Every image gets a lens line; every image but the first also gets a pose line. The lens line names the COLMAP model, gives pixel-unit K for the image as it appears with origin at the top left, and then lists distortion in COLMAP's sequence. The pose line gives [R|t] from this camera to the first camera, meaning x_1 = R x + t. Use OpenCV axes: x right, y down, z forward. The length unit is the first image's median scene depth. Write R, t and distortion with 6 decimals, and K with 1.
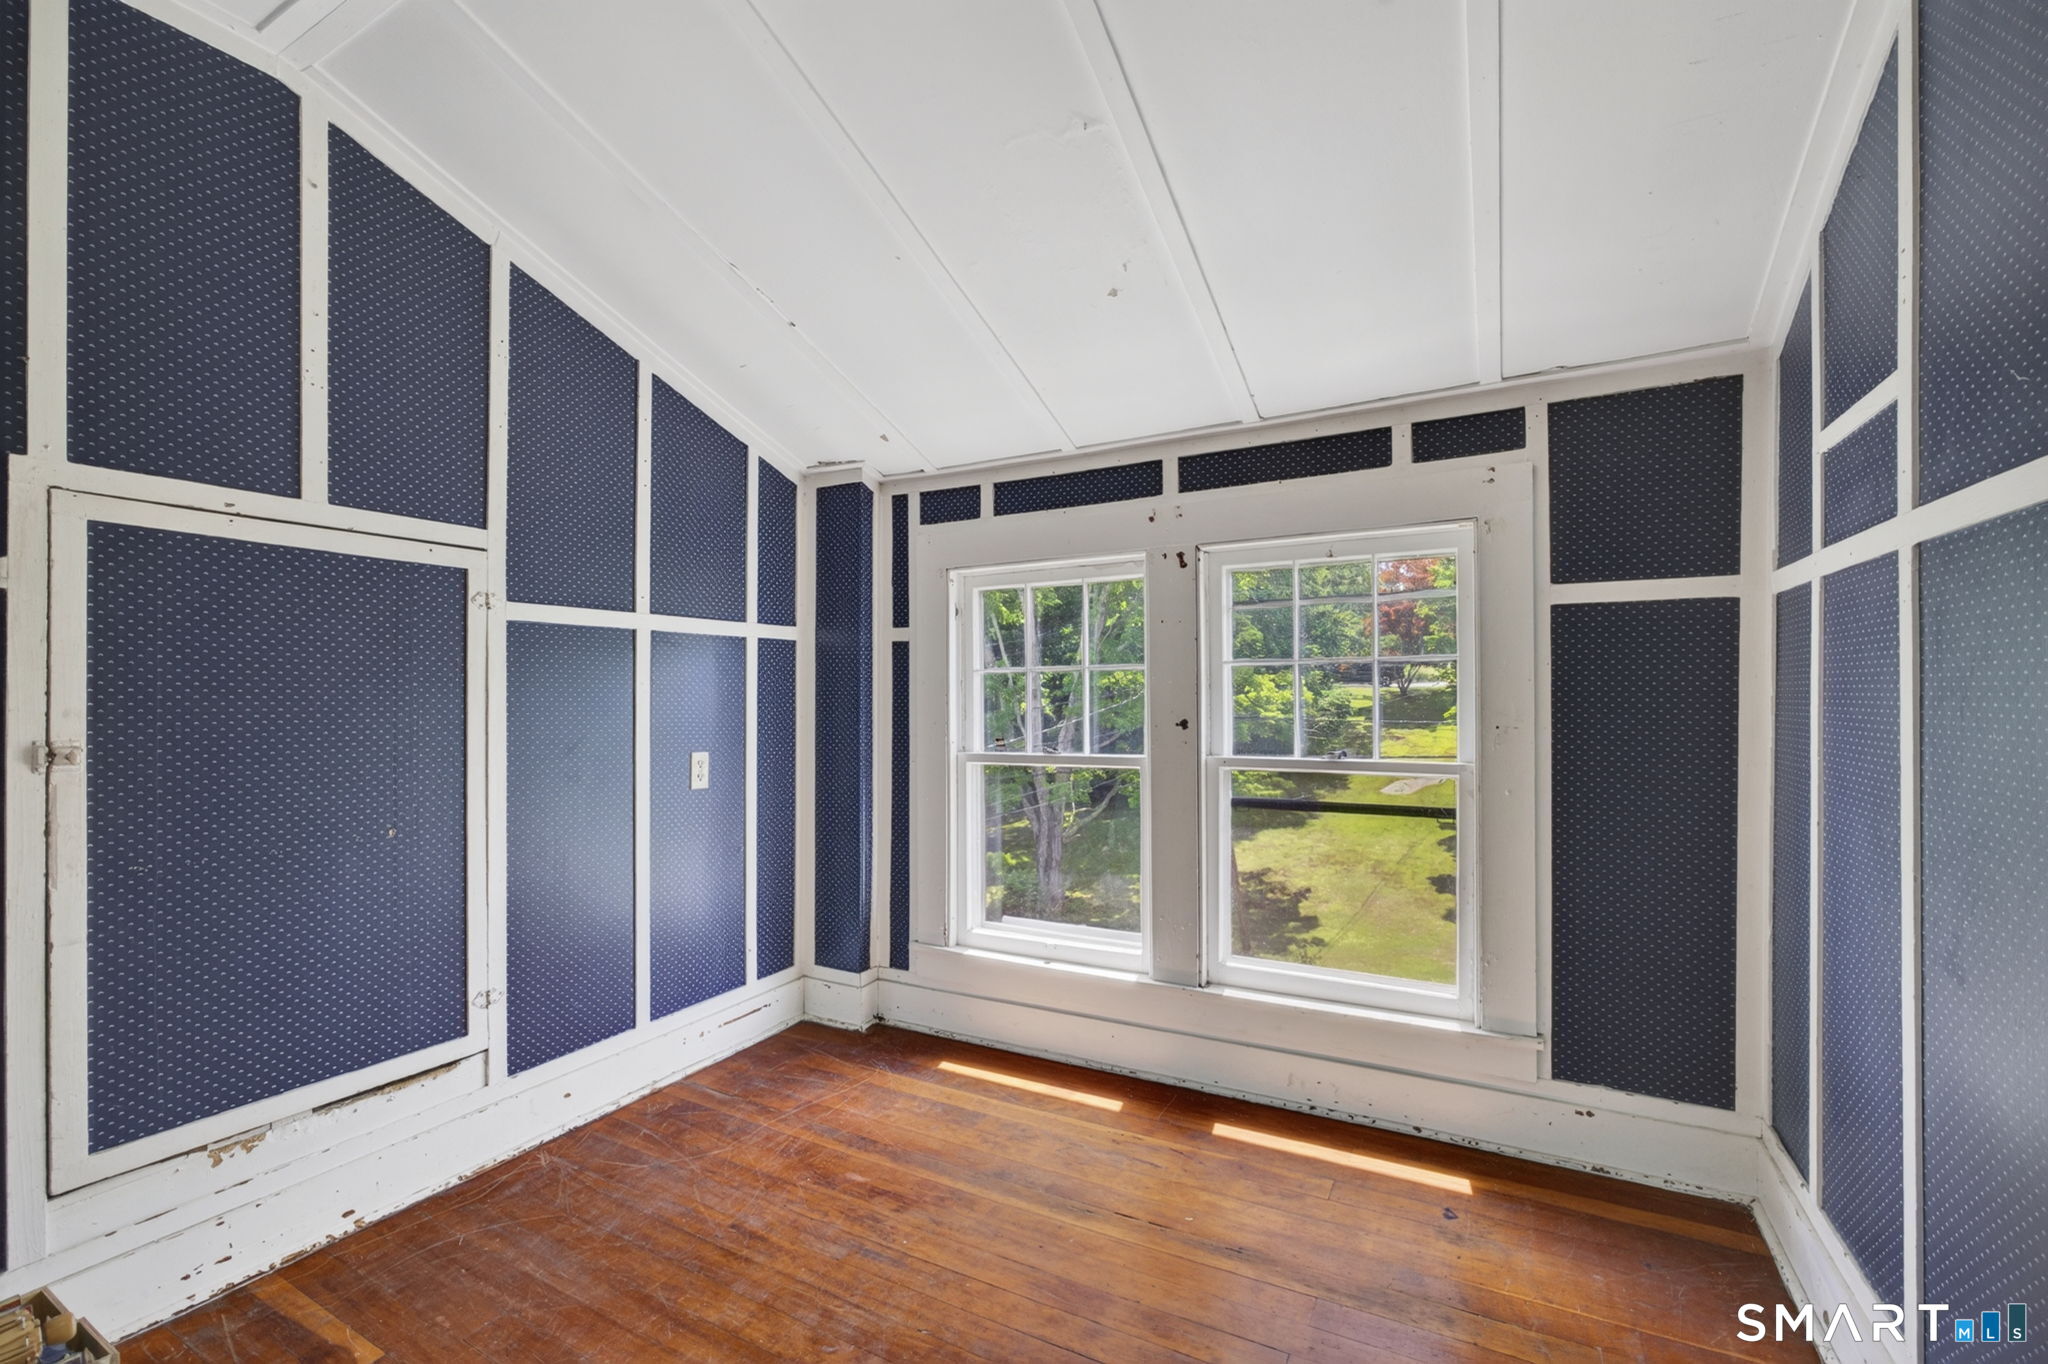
lens RADIAL K [[890.3, 0, 1028.3], [0, 890.3, 692.2], [0, 0, 1]] dist [-0.019517, 0.008741]
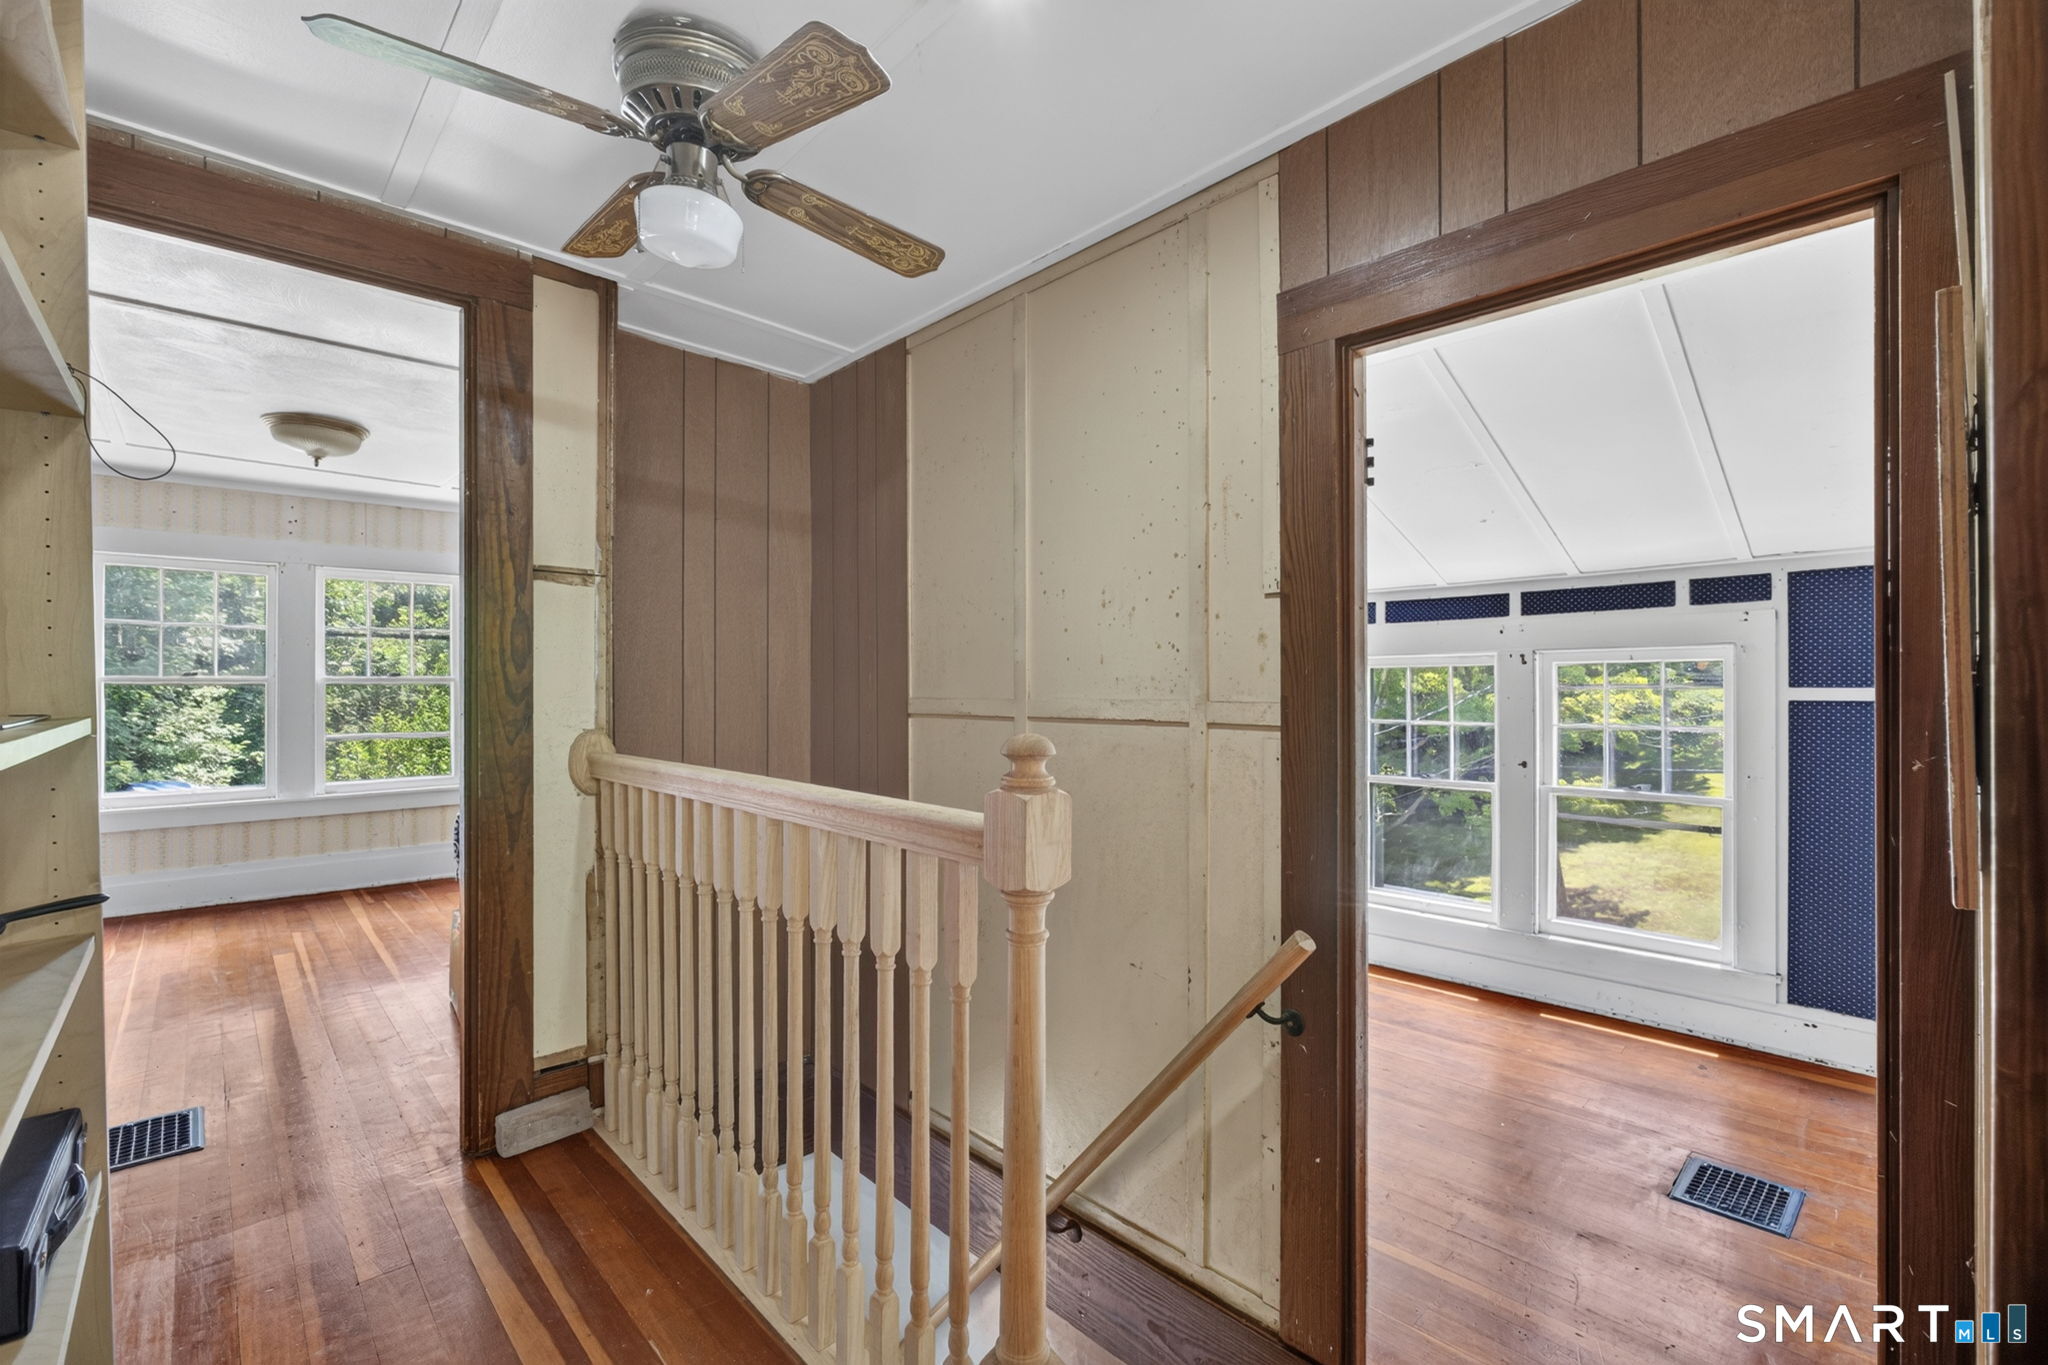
lens RADIAL K [[890.3, 0, 1028.3], [0, 890.3, 692.7], [0, 0, 1]] dist [-0.019517, 0.008741]
pose [[0.950955, 0.005125, -0.309288, -0.191492], [-0.003395, 0.999975, 0.006130, -0.108250], [0.309312, -0.004780, 0.950949, -0.830697]]
